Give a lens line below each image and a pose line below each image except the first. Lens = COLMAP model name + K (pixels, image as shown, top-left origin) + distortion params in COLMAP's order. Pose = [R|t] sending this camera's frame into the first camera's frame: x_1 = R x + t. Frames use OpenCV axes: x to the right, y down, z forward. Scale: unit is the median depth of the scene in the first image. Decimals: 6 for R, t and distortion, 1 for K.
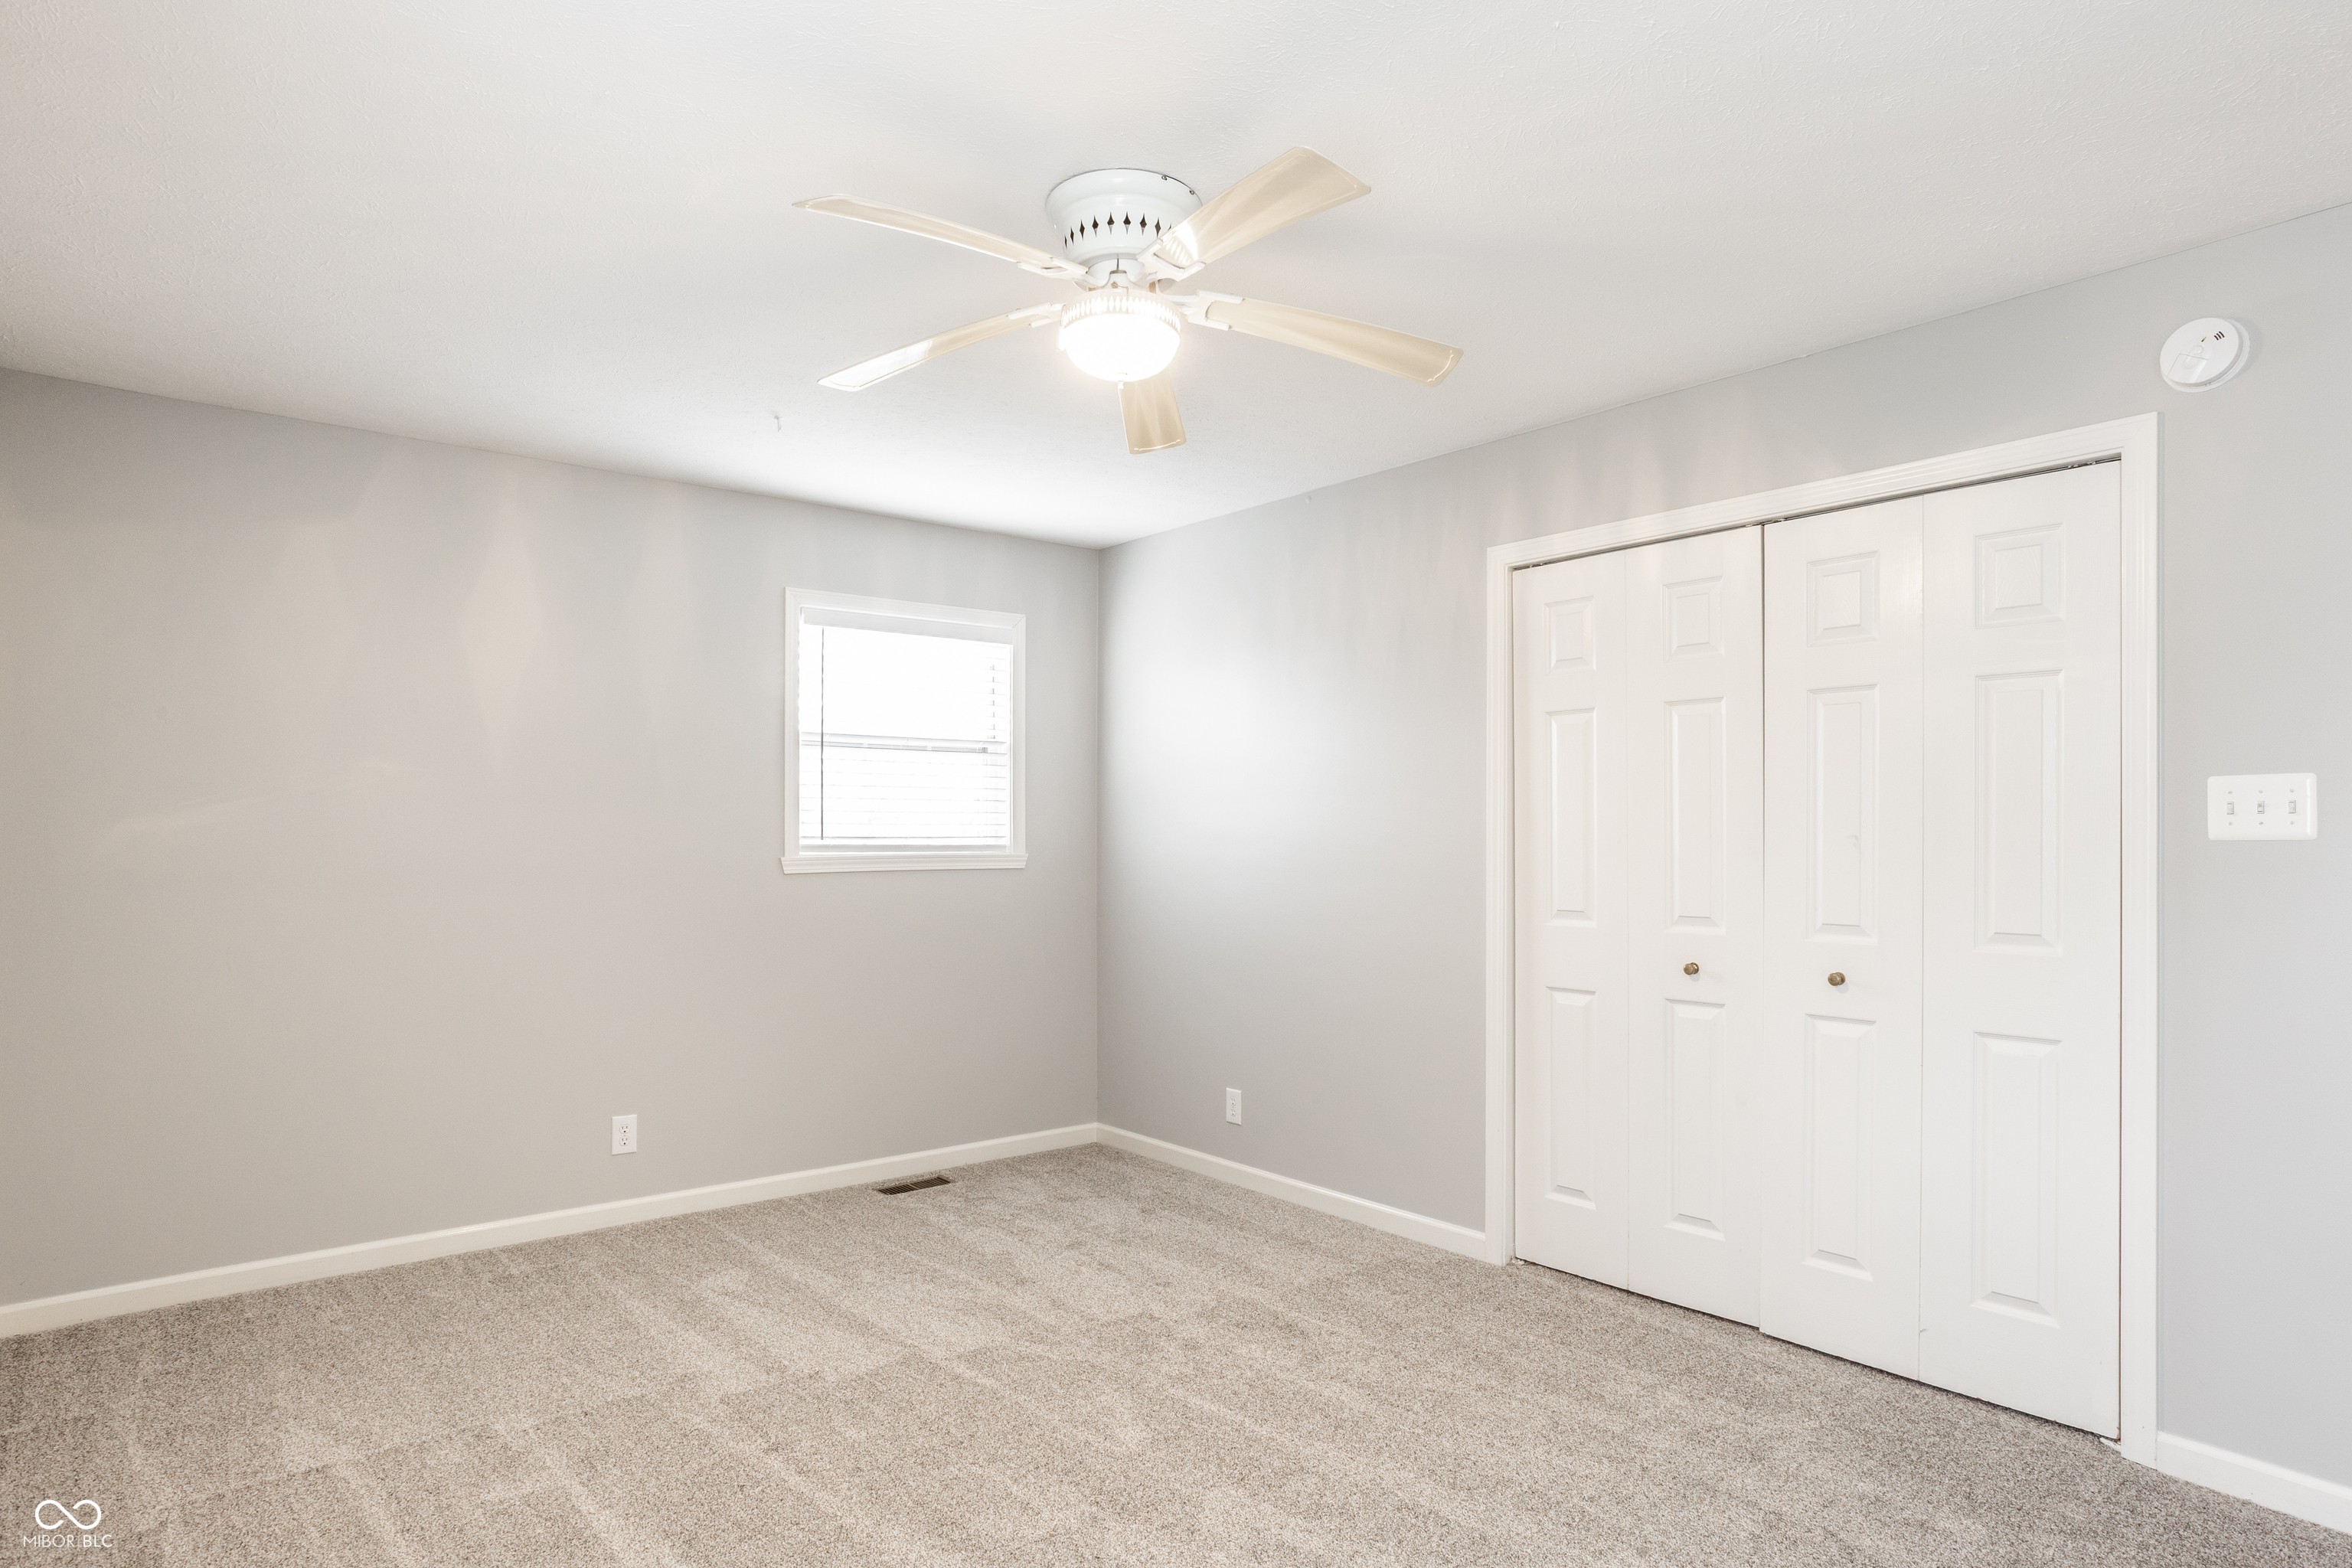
lens RADIAL K [[1313.4, 0, 1171.5], [0, 1313.4, 834.3], [0, 0, 1]] dist [-0.002736, 0.000708]
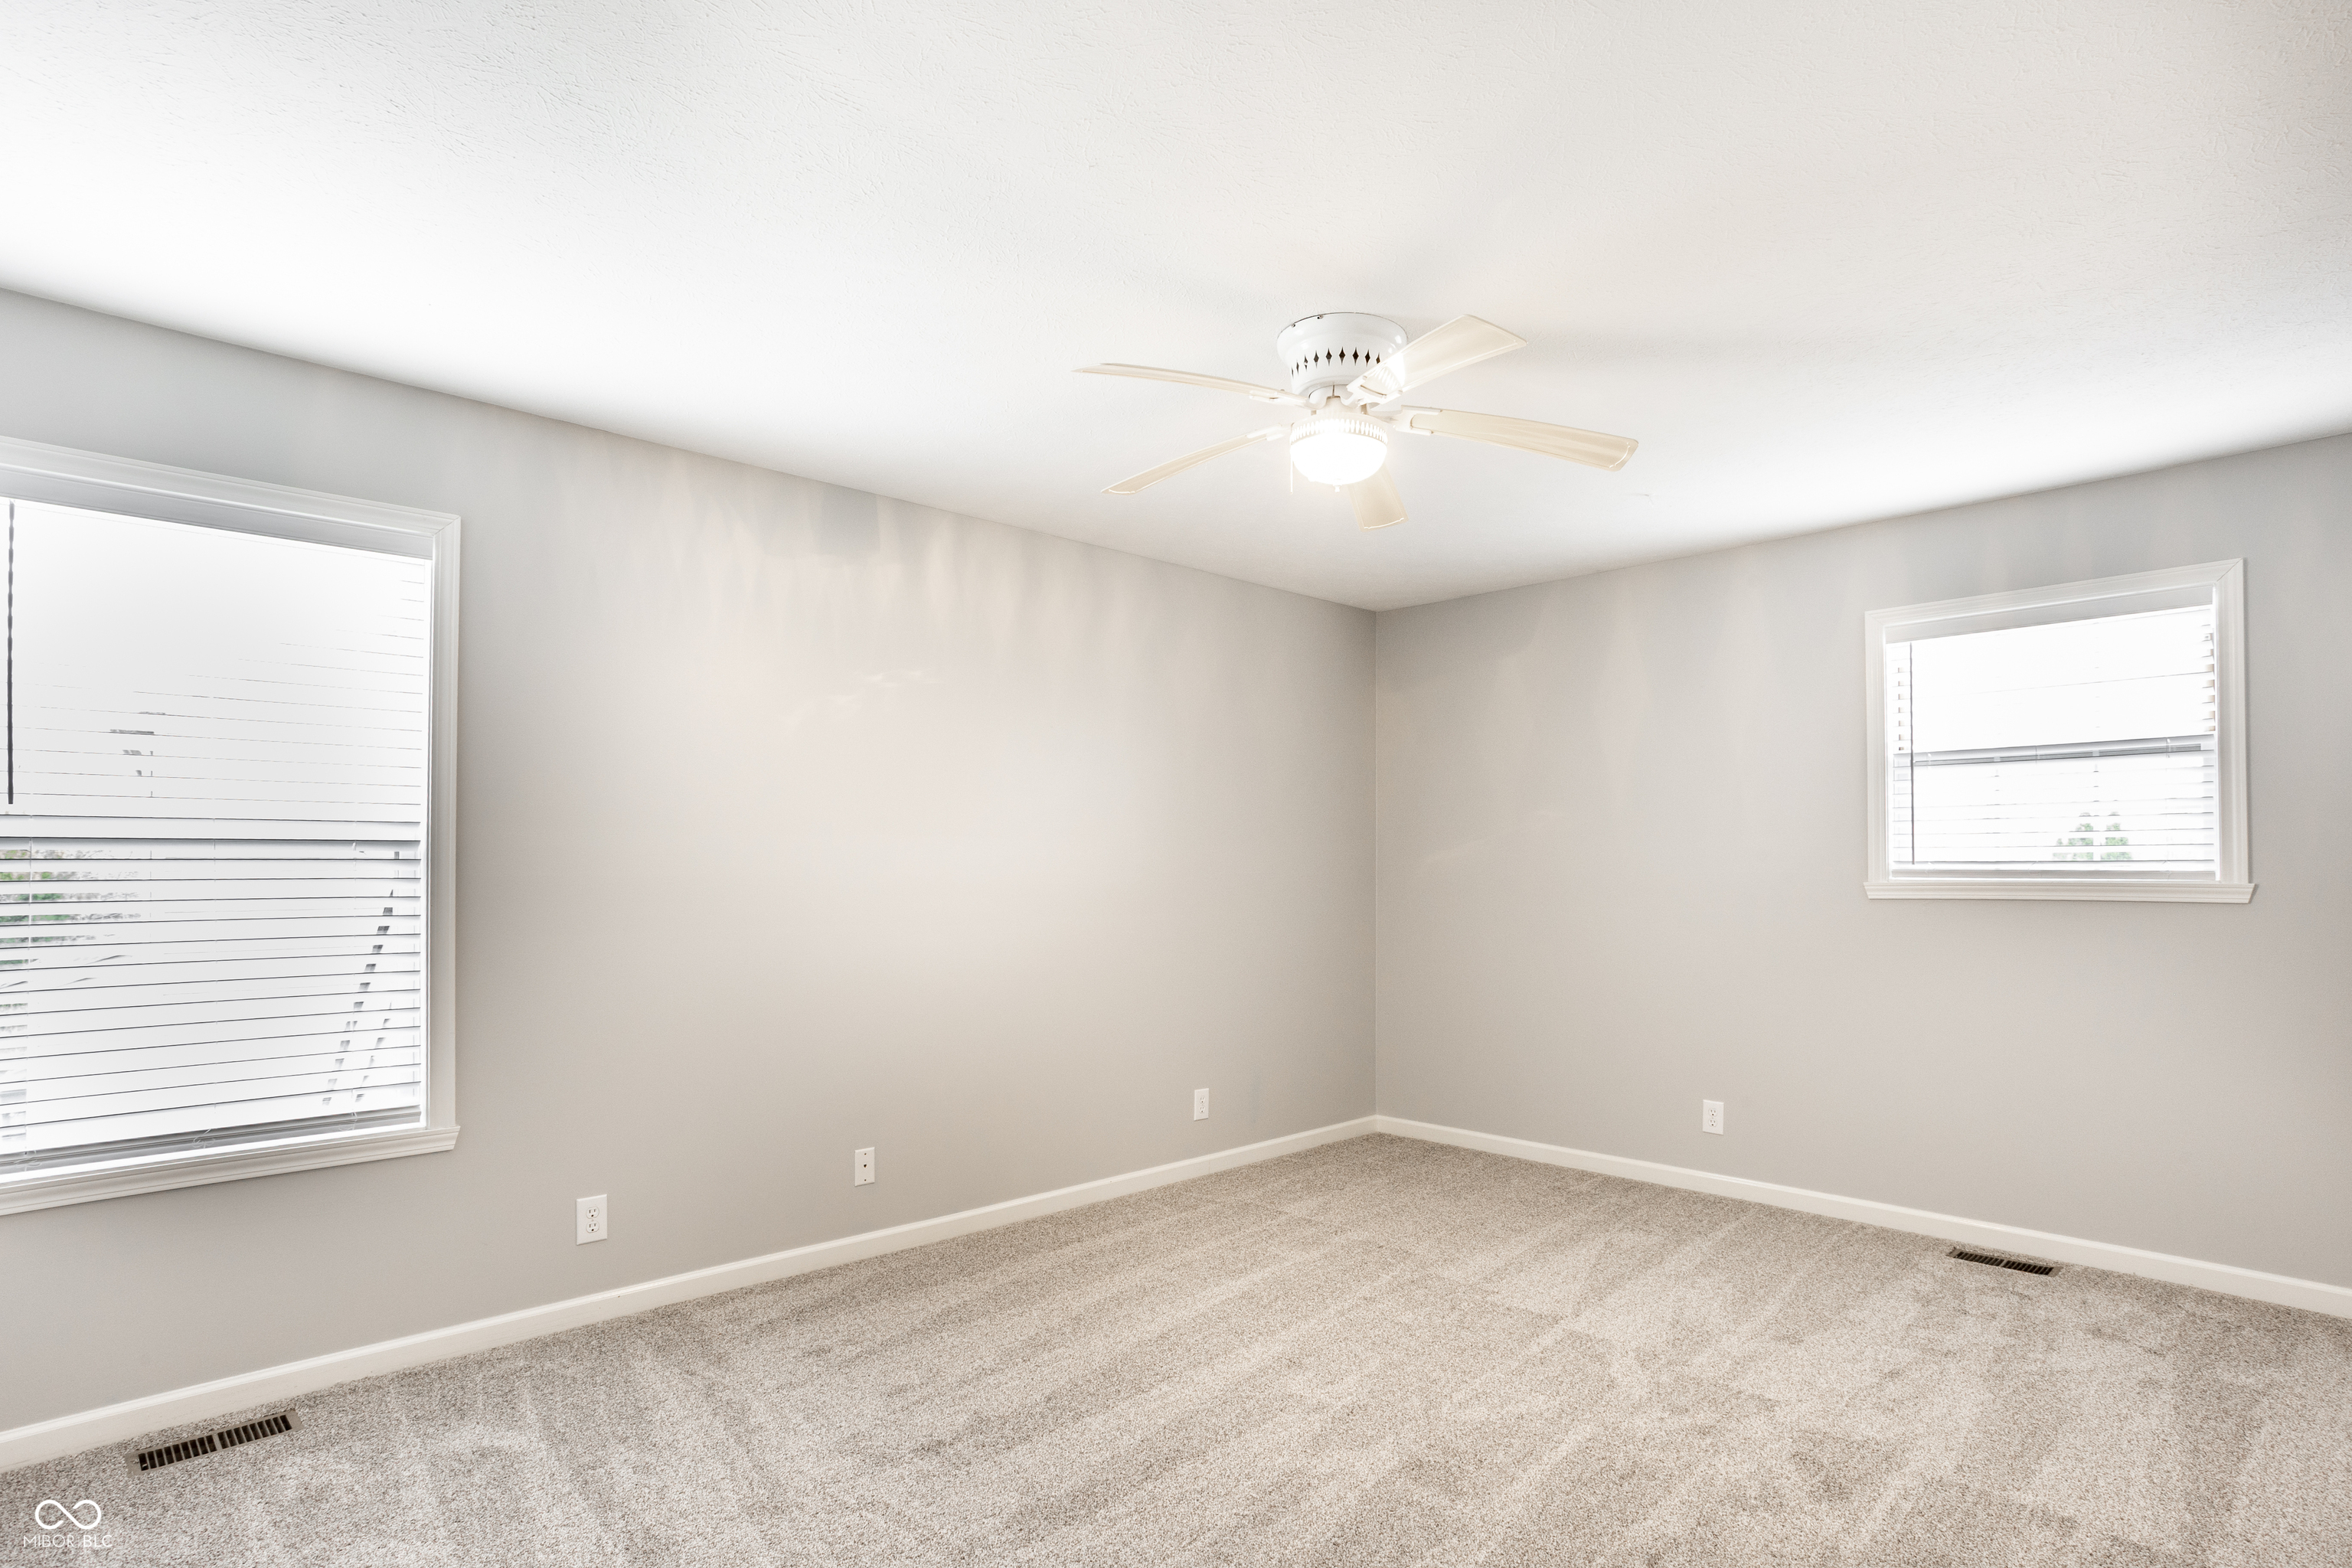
lens RADIAL K [[1179.9, 0, 1173.0], [0, 1179.9, 841.2], [0, 0, 1]] dist [-0.049585, 0.033594]
pose [[0.095232, -0.024007, -0.995166, 0.583201], [0.001397, 0.999711, -0.023983, 0.007354], [0.995454, 0.000894, 0.095238, 0.424881]]
